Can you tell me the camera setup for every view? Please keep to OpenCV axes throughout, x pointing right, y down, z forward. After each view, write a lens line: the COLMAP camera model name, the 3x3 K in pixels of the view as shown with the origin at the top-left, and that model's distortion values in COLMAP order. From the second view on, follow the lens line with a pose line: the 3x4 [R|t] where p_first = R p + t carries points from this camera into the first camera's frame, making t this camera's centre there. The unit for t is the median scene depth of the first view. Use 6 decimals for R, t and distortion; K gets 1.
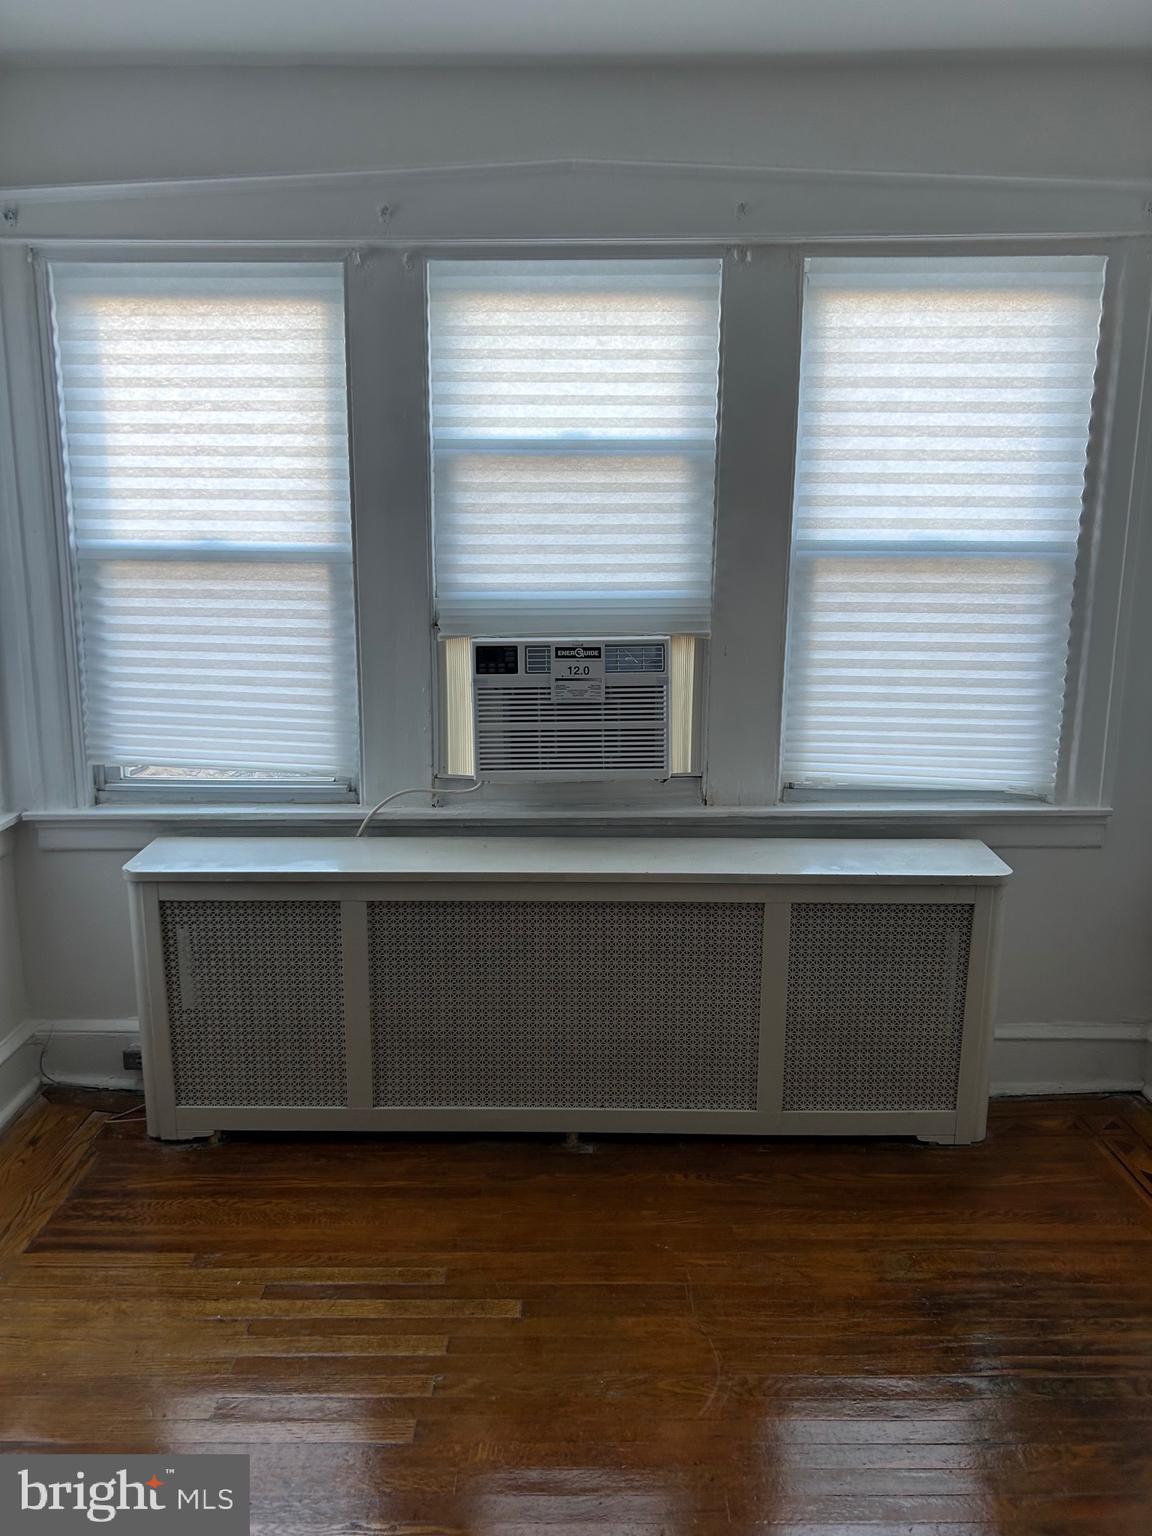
lens RADIAL K [[1286.7, 0, 584.6], [0, 1286.7, 782.5], [0, 0, 1]] dist [0.056174, 0.002144]
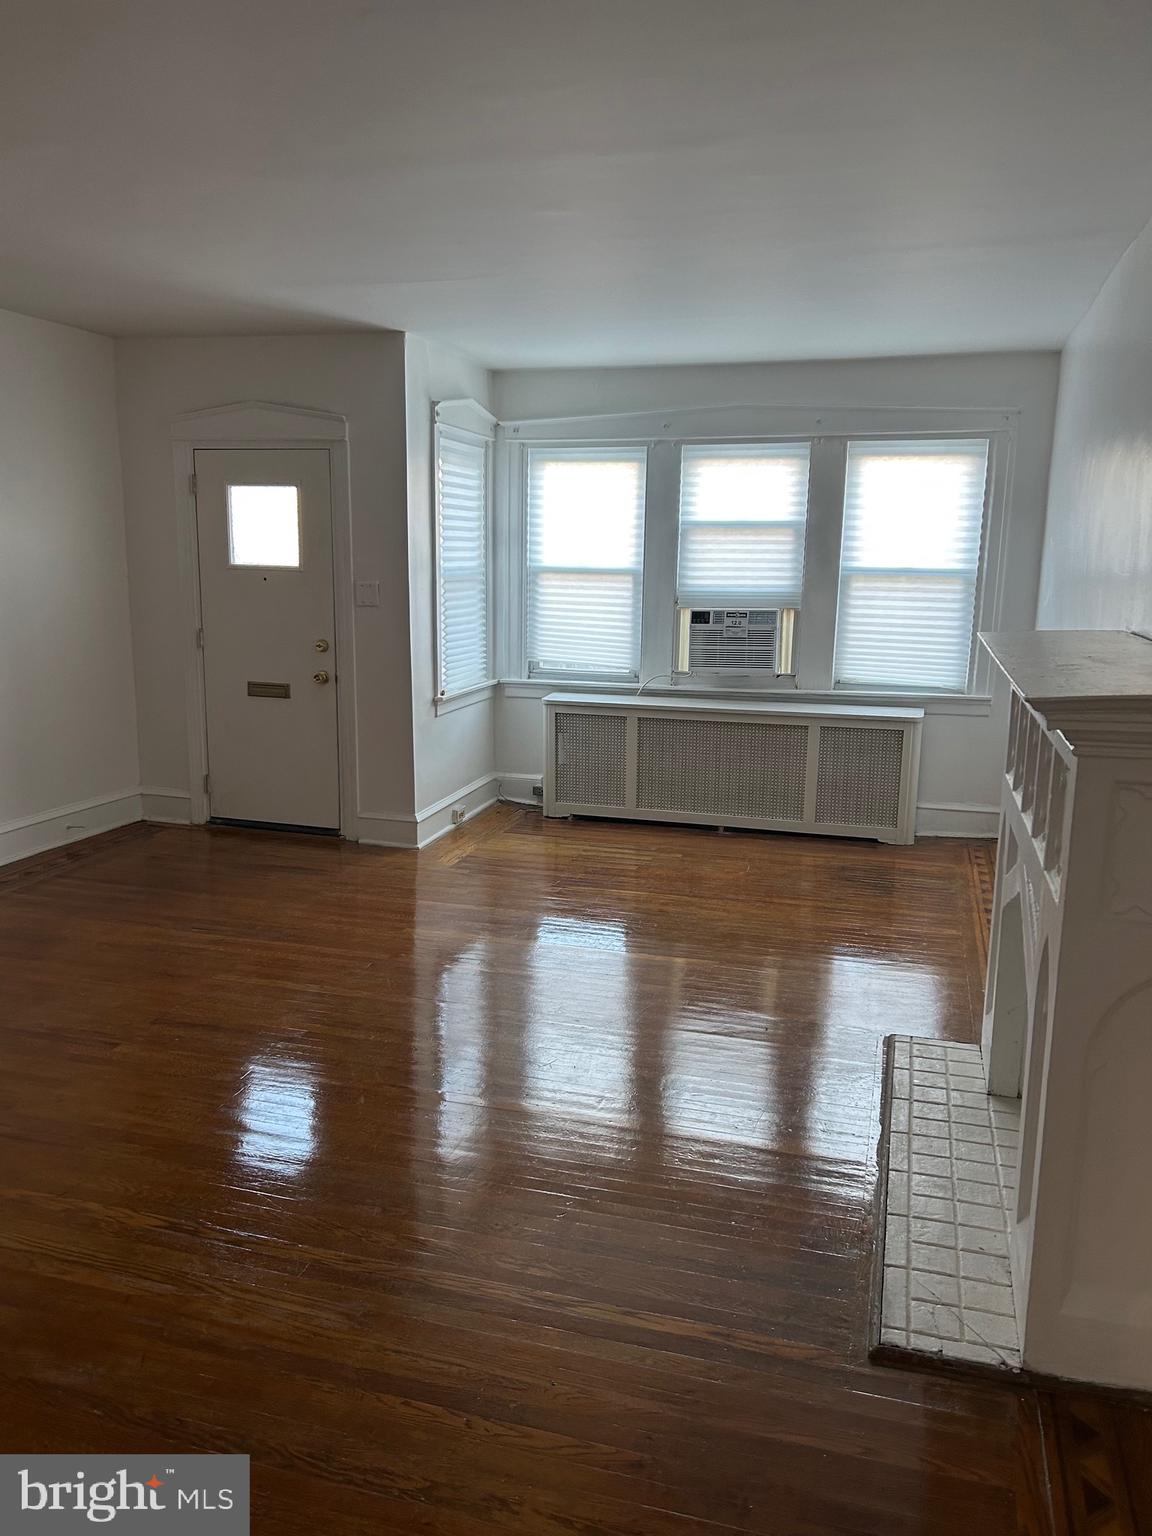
lens RADIAL K [[1105.4, 0, 571.8], [0, 1105.4, 776.0], [0, 0, 1]] dist [0.040608, -0.052858]
pose [[0.961113, 0.062564, -0.268977, 0.251647], [-0.065284, 0.997866, -0.001170, 0.198179], [0.268329, 0.018685, 0.963146, -0.923597]]
